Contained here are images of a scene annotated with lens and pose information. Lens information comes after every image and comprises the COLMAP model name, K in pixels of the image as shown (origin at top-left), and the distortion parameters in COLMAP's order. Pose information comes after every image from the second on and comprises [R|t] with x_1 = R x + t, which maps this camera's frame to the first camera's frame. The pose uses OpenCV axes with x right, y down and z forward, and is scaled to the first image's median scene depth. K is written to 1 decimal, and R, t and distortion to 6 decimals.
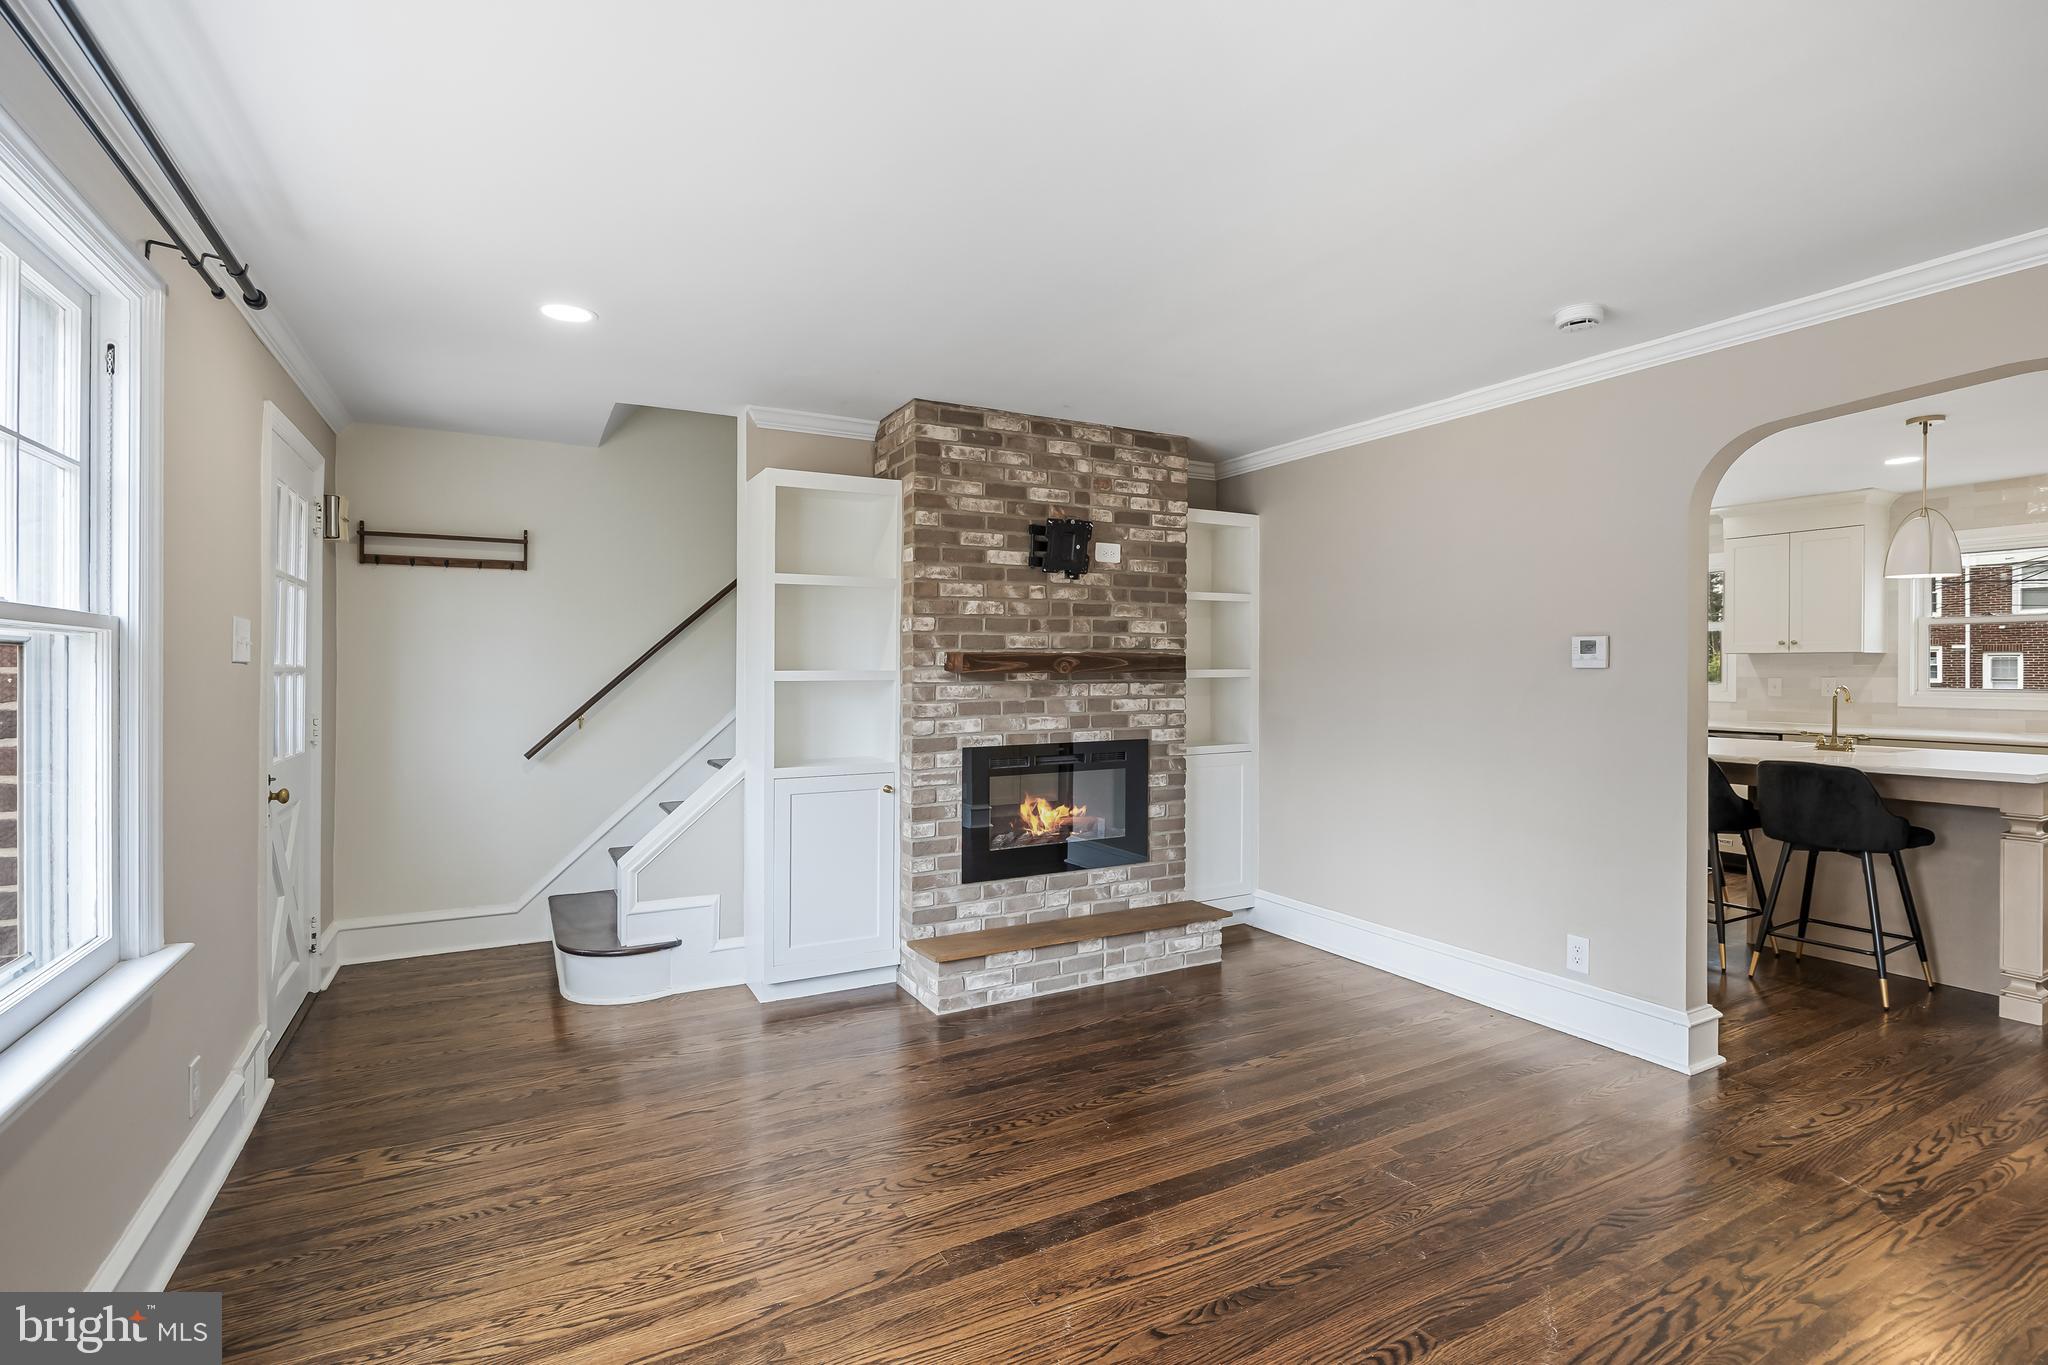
lens RADIAL K [[959.4, 0, 1022.7], [0, 959.4, 672.7], [0, 0, 1]] dist [-0.018649, -0.000647]
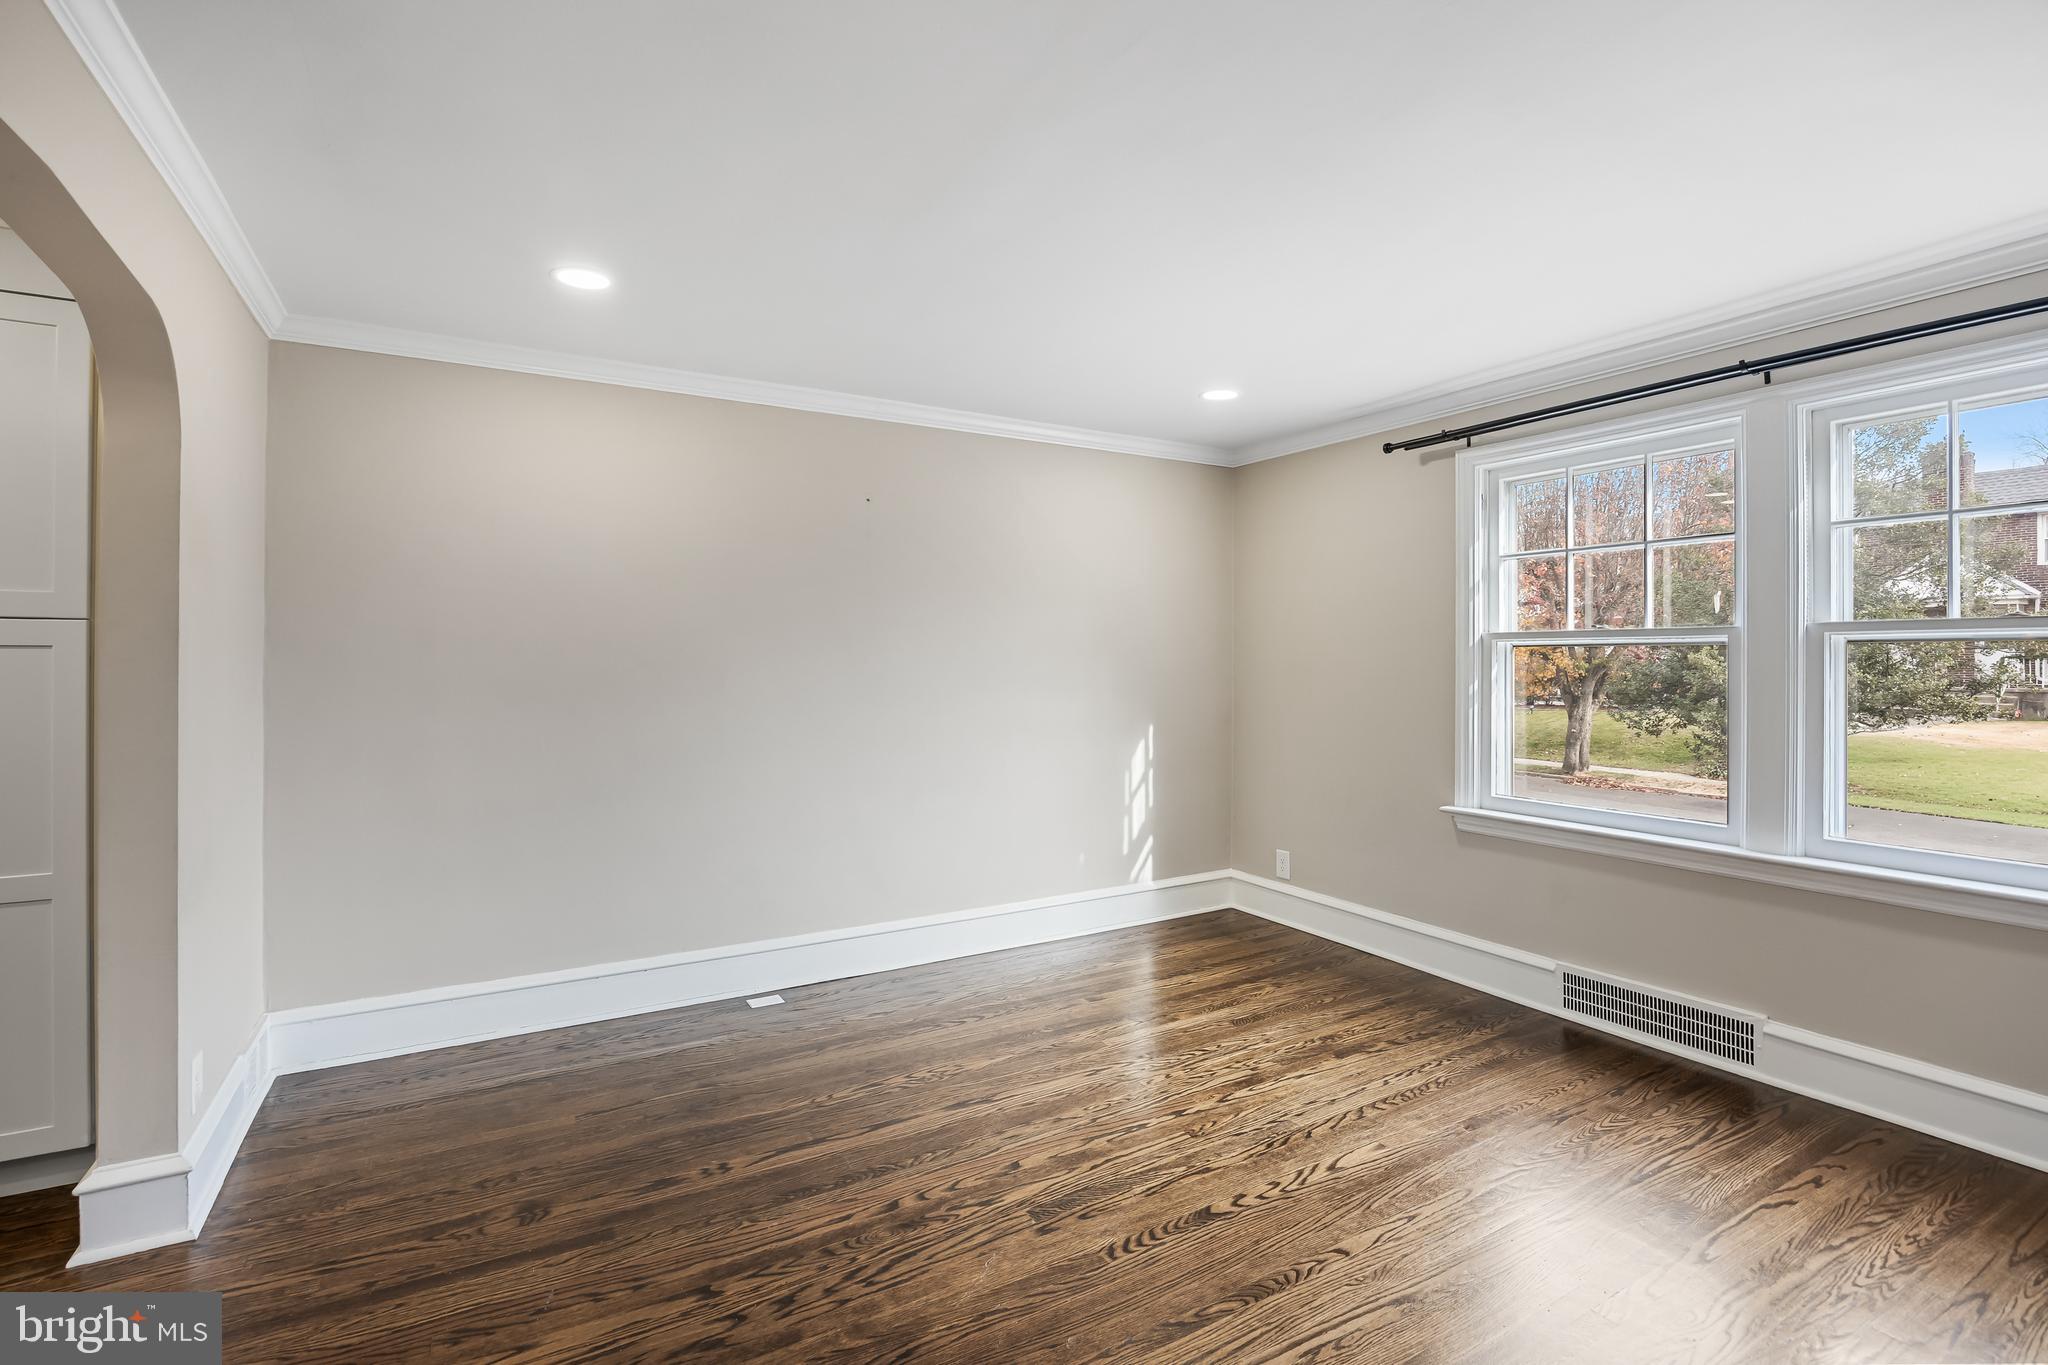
lens RADIAL K [[966.5, 0, 1034.9], [0, 966.5, 648.9], [0, 0, 1]] dist [-0.014021, 0.001196]
pose [[-0.998848, 0.004283, -0.047799, 0.256628], [0.004479, 0.999982, -0.004007, -0.007363], [0.047781, -0.004217, -0.998849, 0.976598]]
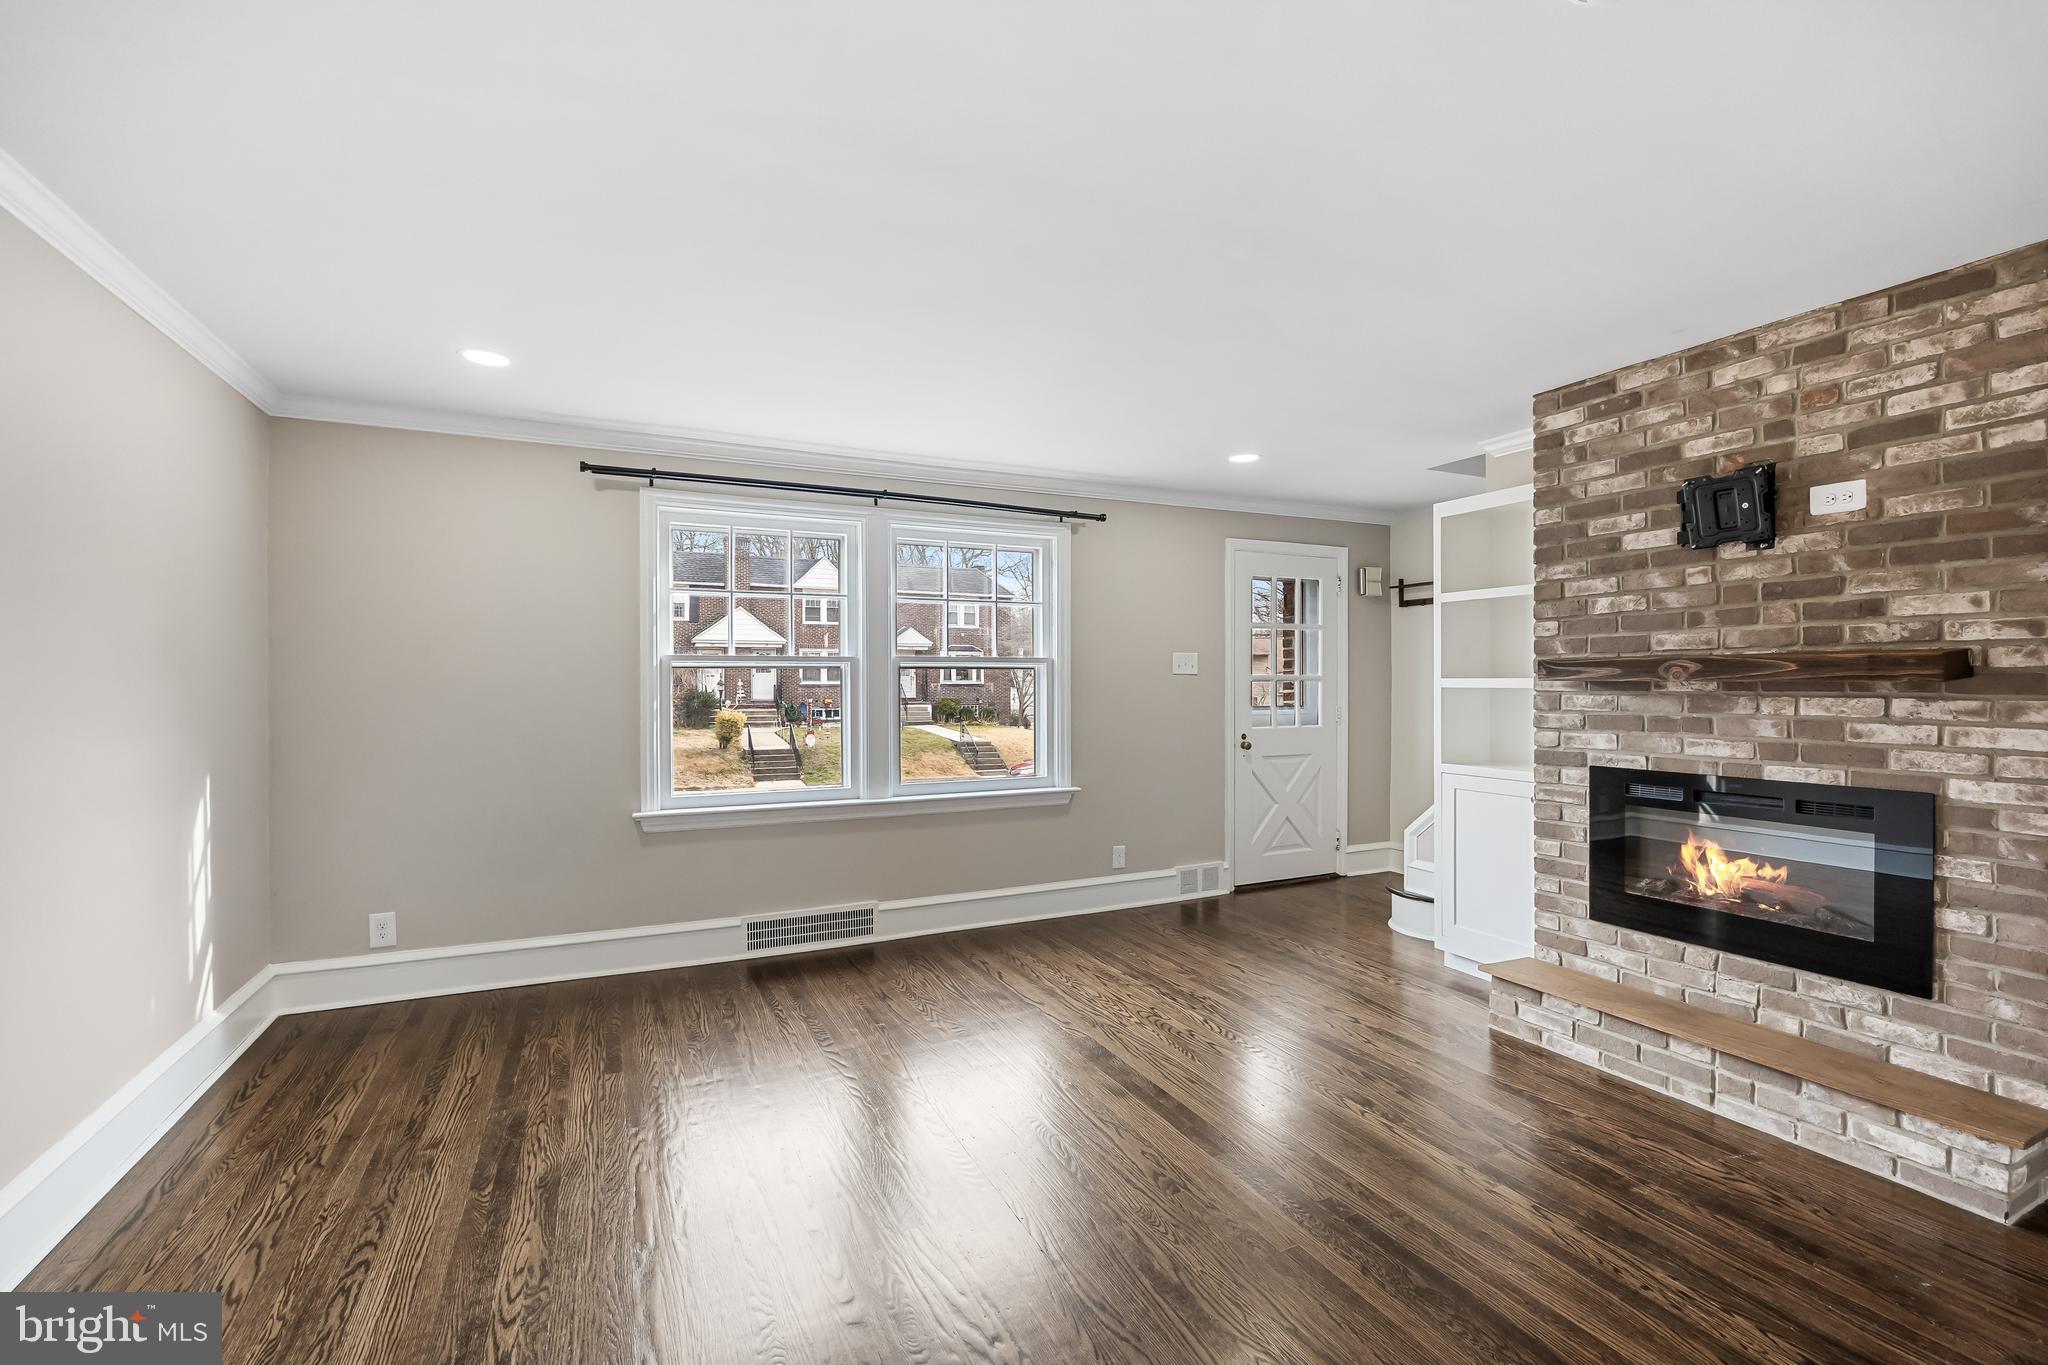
lens RADIAL K [[882.4, 0, 1052.7], [0, 882.4, 683.1], [0, 0, 1]] dist [-0.009749, -0.000068]
pose [[-0.022079, 0.004718, -0.999745, 0.740740], [-0.003604, 0.999982, 0.004799, 0.000225], [0.999750, 0.003709, -0.022062, 0.509198]]
